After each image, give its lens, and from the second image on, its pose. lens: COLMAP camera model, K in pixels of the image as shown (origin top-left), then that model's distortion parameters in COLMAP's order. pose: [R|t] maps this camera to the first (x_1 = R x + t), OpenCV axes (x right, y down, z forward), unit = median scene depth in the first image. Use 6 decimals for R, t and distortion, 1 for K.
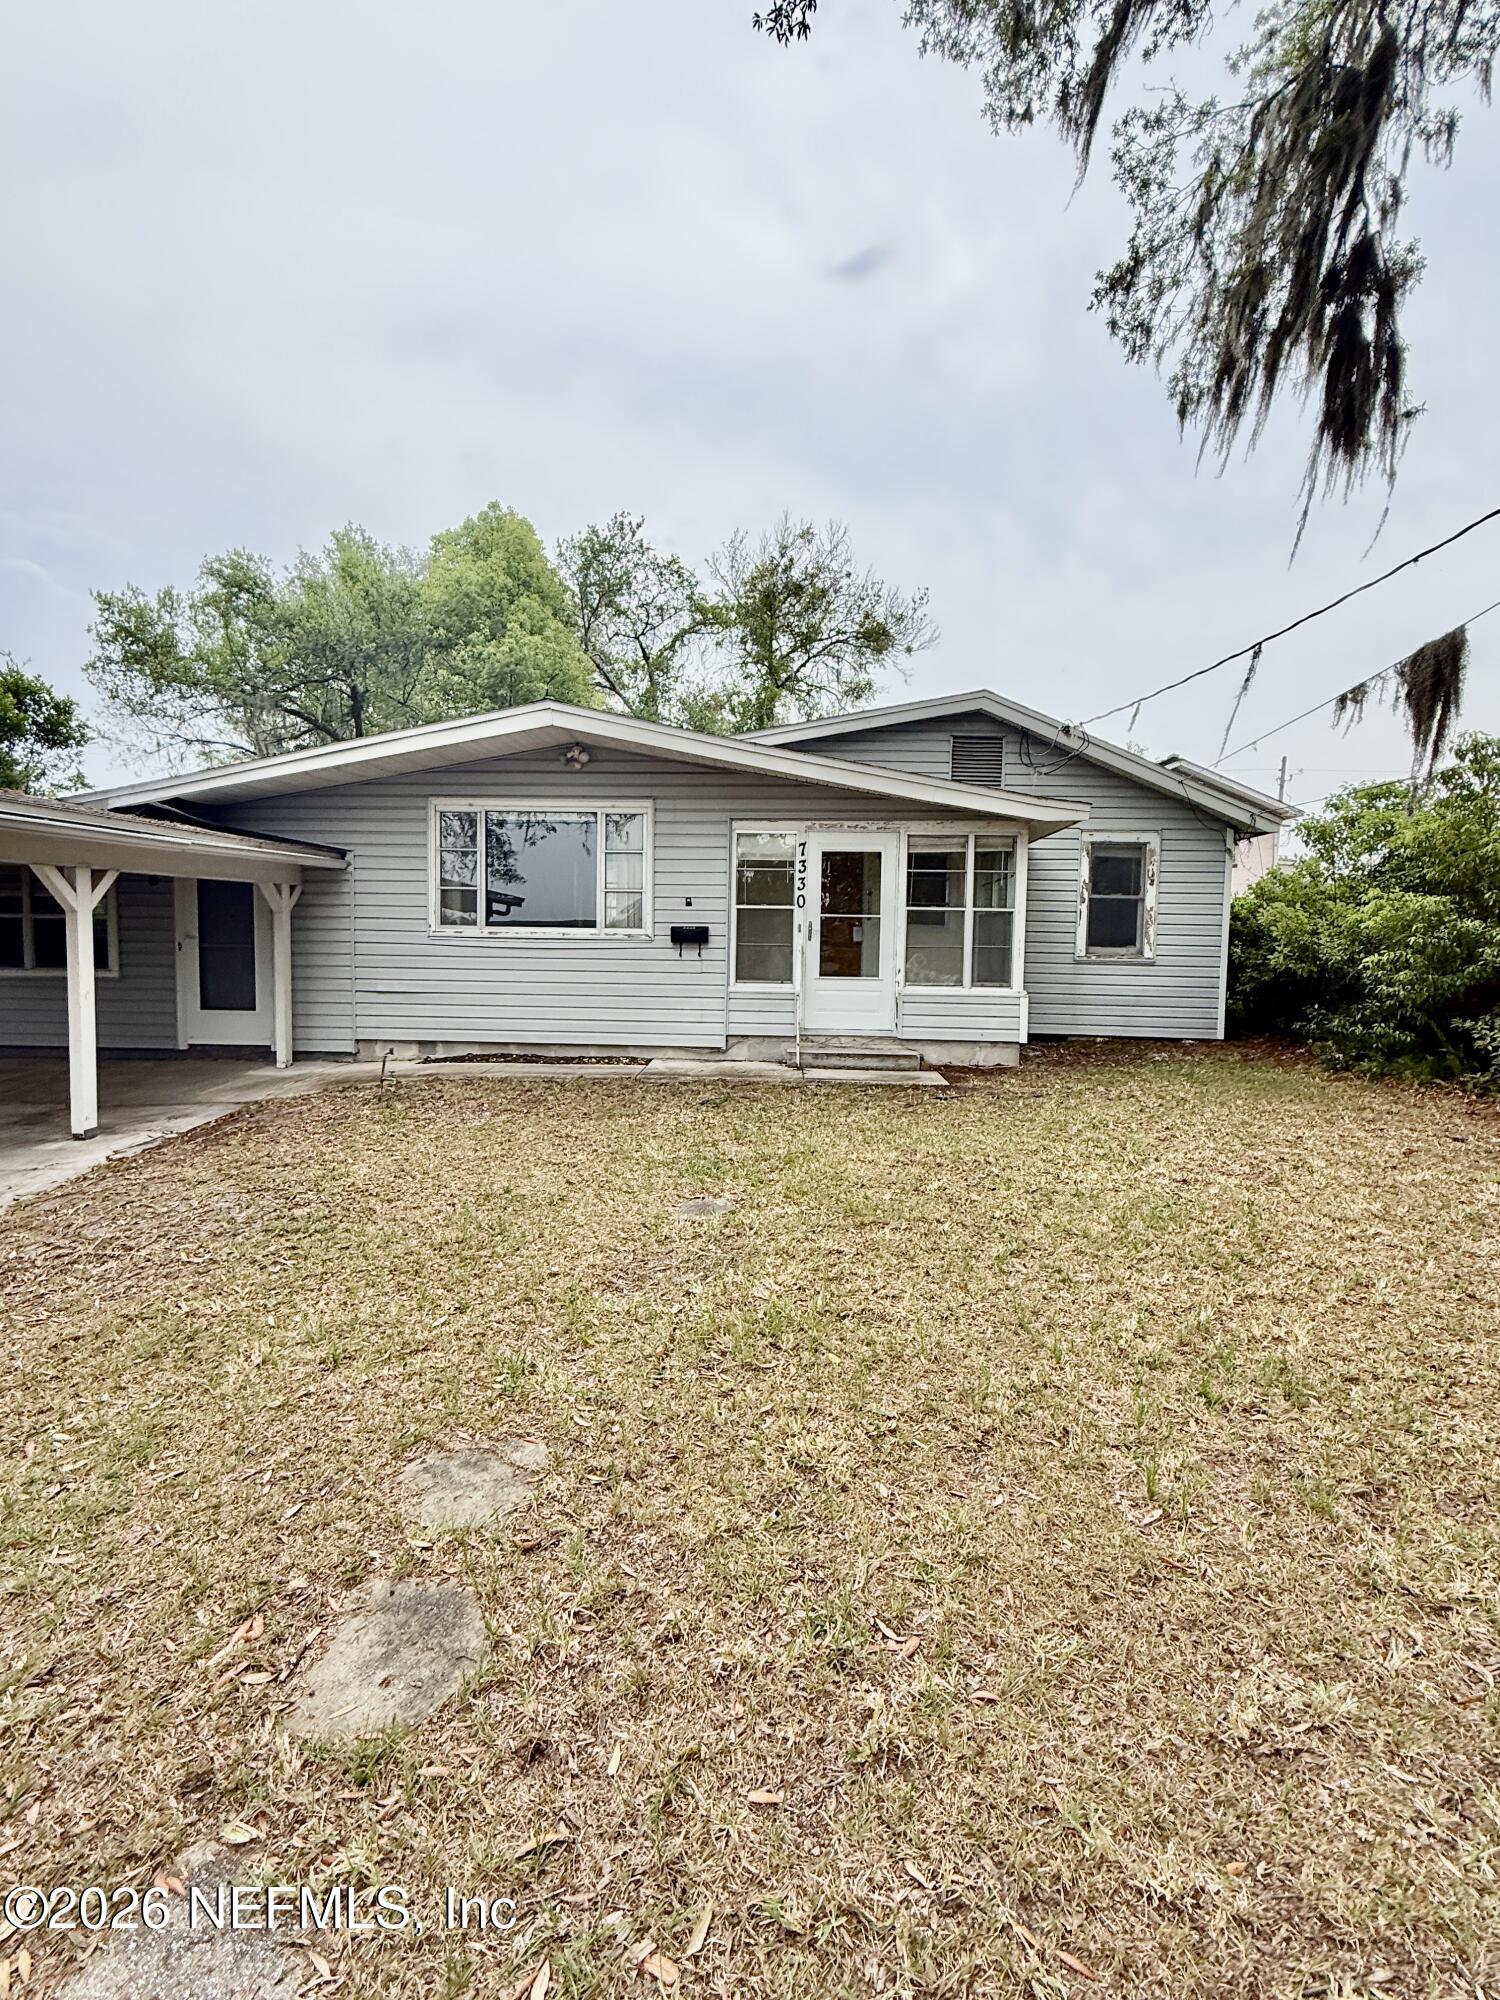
lens RADIAL K [[919.7, 0, 758.0], [0, 919.7, 1010.6], [0, 0, 1]] dist [-0.000400, -0.000600]
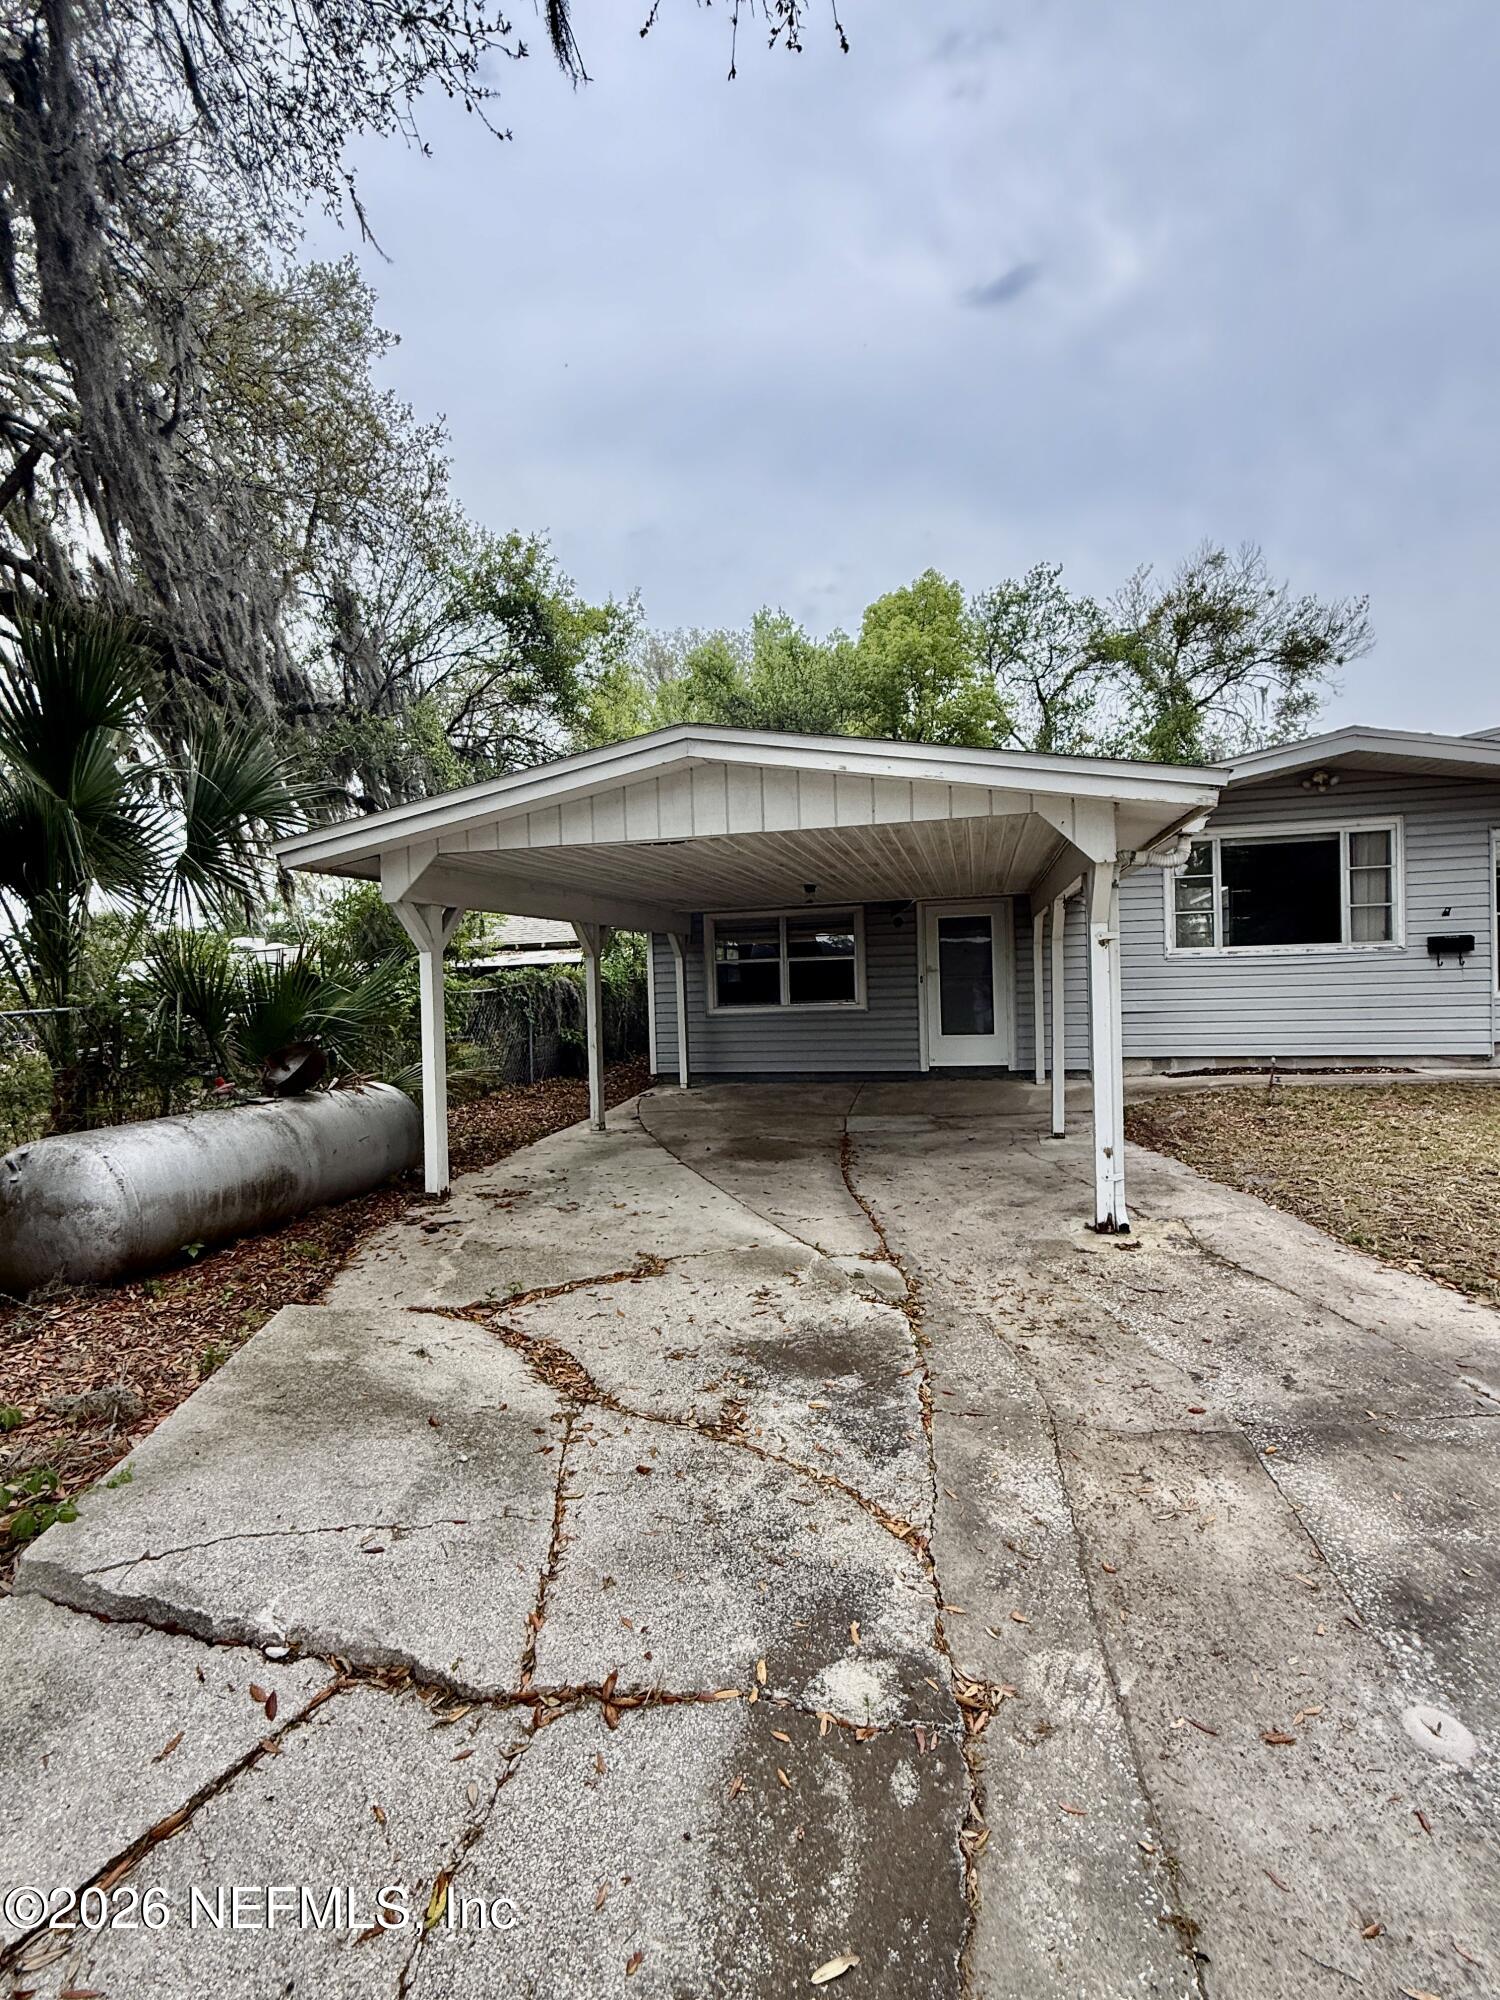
lens RADIAL K [[919.7, 0, 752.0], [0, 919.7, 1006.7], [0, 0, 1]] dist [-0.000400, -0.000600]
pose [[0.976842, -0.039122, -0.210357, -0.592672], [0.028117, 0.998087, -0.055055, 0.019903], [0.212108, 0.047865, 0.976073, -0.143578]]
